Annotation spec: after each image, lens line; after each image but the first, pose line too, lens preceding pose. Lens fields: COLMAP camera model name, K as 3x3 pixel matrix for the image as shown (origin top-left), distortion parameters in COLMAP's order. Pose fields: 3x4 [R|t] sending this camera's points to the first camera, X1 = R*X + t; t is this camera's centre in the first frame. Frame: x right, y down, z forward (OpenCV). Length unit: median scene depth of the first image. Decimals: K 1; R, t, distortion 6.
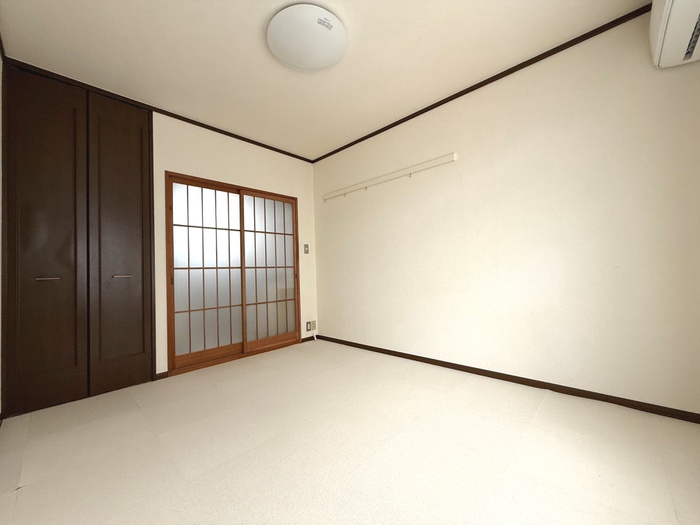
lens RADIAL K [[279.8, 0, 353.3], [0, 279.8, 263.1], [0, 0, 1]] dist [-0.001067, -0.000057]
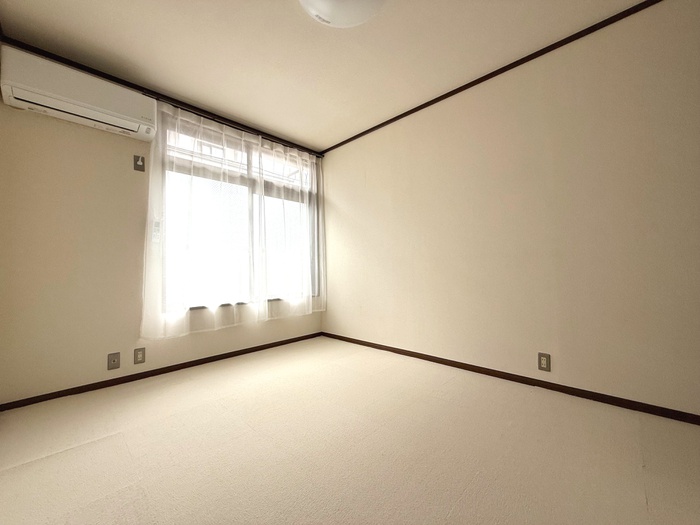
lens RADIAL K [[279.8, 0, 346.6], [0, 279.8, 264.3], [0, 0, 1]] dist [-0.001067, -0.000057]
pose [[0.999831, 0.009484, -0.015761, 0.143435], [-0.009223, 0.999821, 0.016544, -0.007512], [0.015915, -0.016396, 0.999739, -0.135913]]
